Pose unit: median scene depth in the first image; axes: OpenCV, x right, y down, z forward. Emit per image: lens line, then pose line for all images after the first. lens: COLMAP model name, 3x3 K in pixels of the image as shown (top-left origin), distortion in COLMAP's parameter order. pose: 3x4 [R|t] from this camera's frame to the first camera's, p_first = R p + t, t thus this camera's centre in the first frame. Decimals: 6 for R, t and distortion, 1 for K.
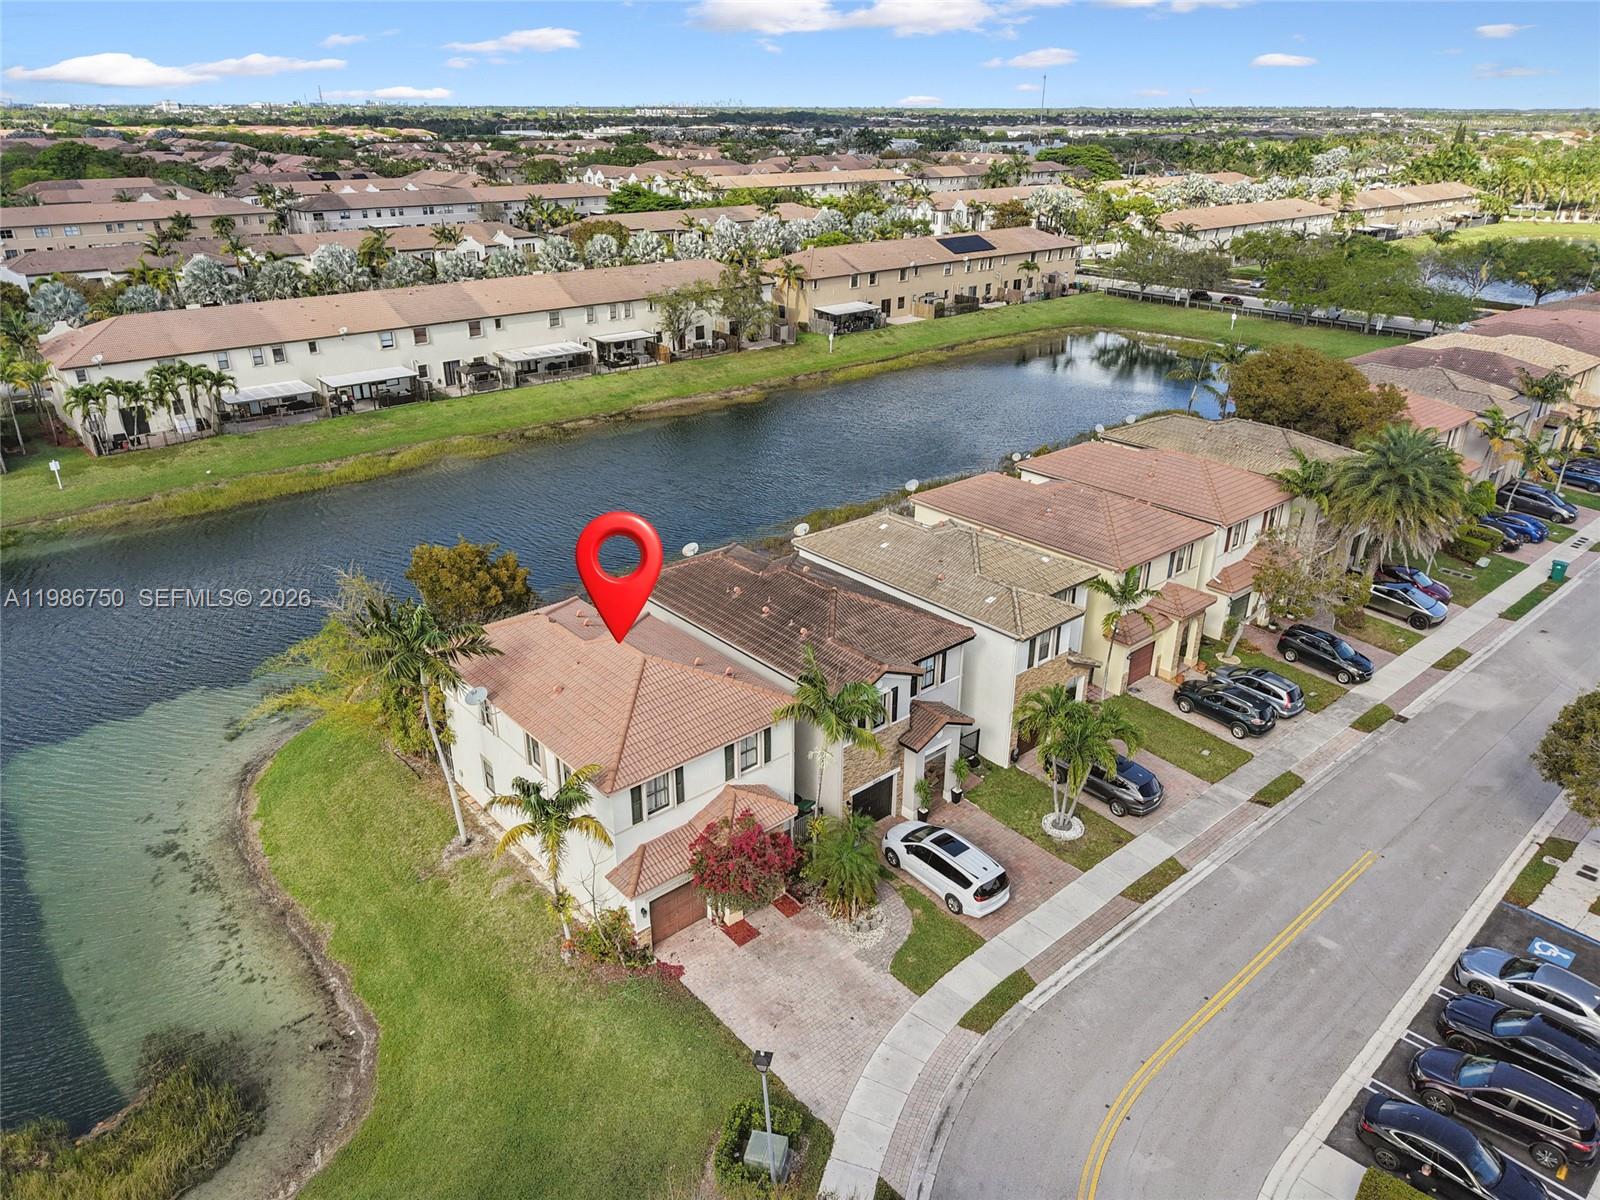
lens RADIAL K [[1075.7, 0, 800.0], [0, 1075.7, 600.0], [0, 0, 1]] dist [0.014819, -0.001685]
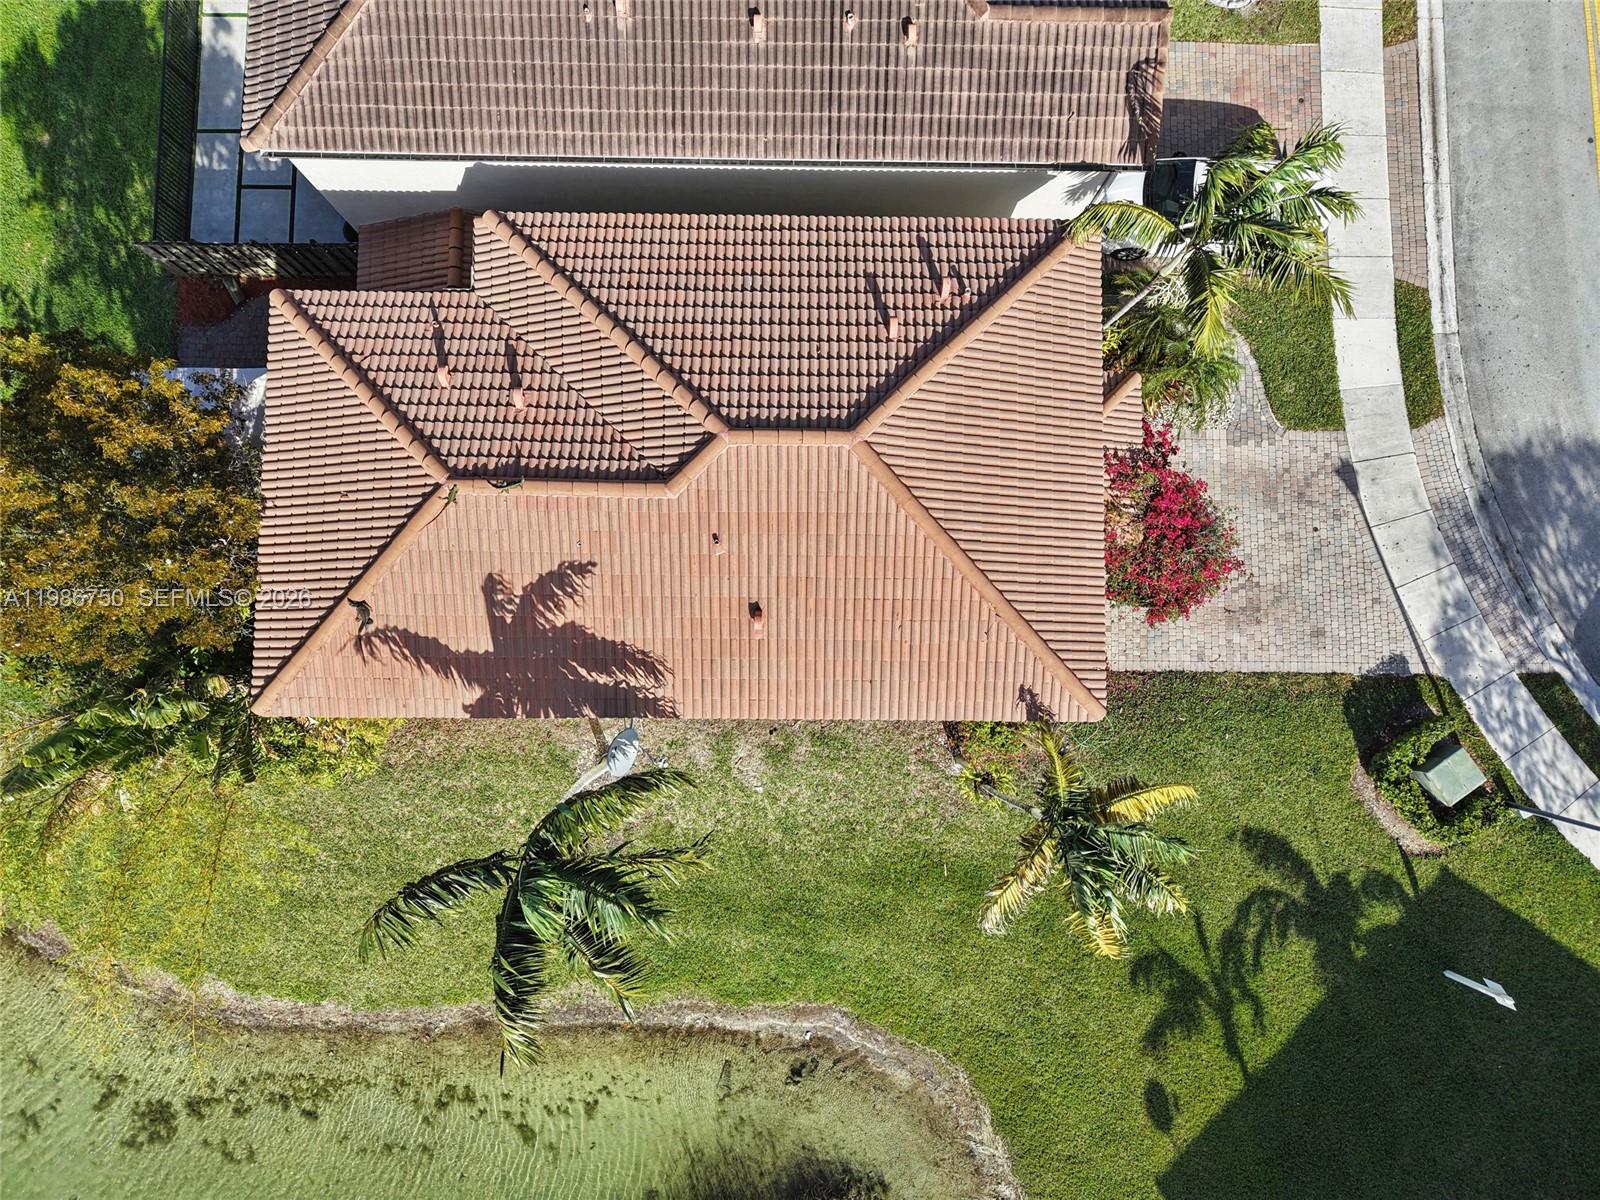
lens RADIAL K [[1068.2, 0, 800.0], [0, 1068.2, 600.0], [0, 0, 1]] dist [0.053673, -0.058029]
pose [[0.665038, -0.743933, 0.065488, -0.165784], [0.304892, 0.350511, 0.885541, -0.213789], [-0.681738, -0.568951, 0.459922, 0.553239]]
